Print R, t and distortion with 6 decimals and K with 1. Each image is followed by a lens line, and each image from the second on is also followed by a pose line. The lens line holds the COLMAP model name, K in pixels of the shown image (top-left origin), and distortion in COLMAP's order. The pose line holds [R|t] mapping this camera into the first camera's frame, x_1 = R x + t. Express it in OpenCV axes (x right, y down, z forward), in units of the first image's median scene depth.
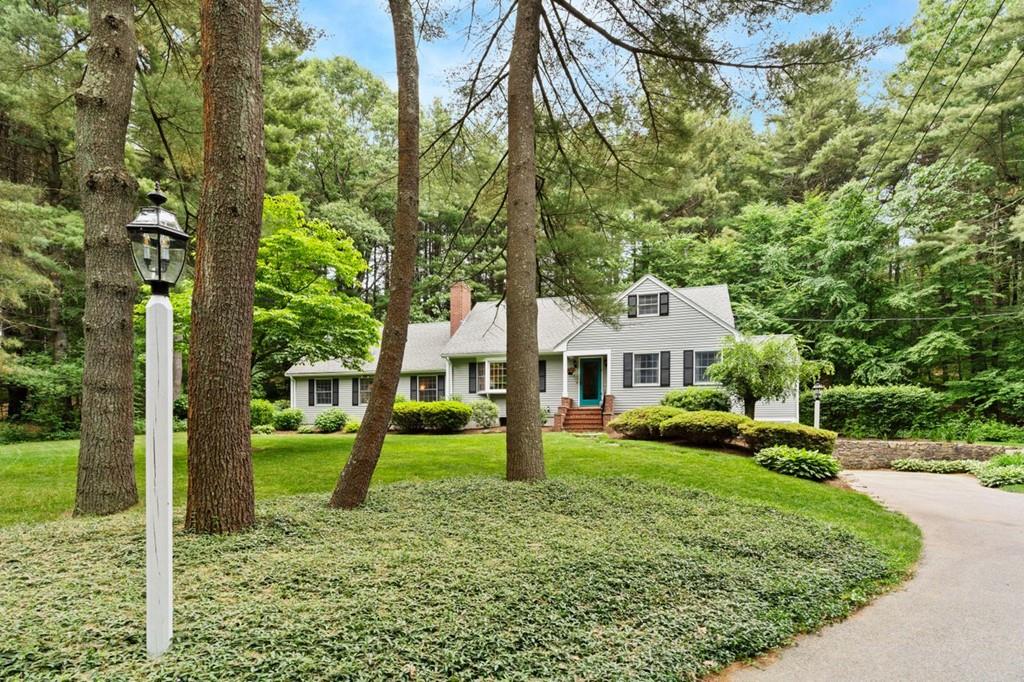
lens RADIAL K [[506.9, 0, 512.0], [0, 506.9, 341.0], [0, 0, 1]] dist [-0.001524, -0.000009]
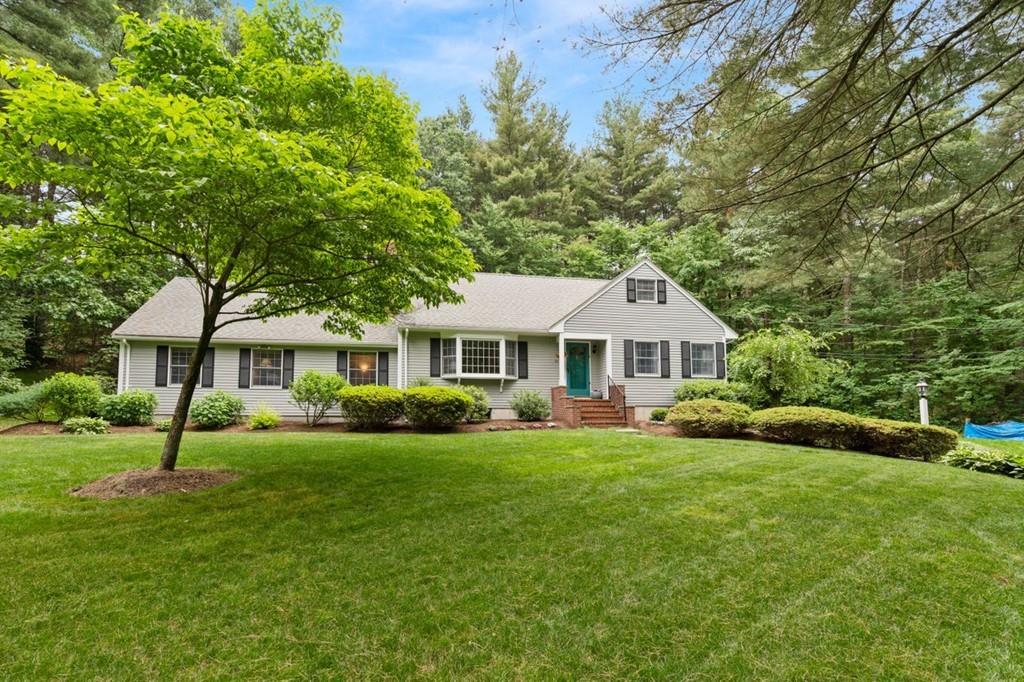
lens RADIAL K [[463.1, 0, 508.9], [0, 463.1, 329.1], [0, 0, 1]] dist [-0.004028, 0.000108]
pose [[0.892154, 0.083000, 0.444040, -0.335018], [-0.079571, 0.996480, -0.026391, 0.042865], [-0.444667, -0.011787, 0.895618, 0.337165]]
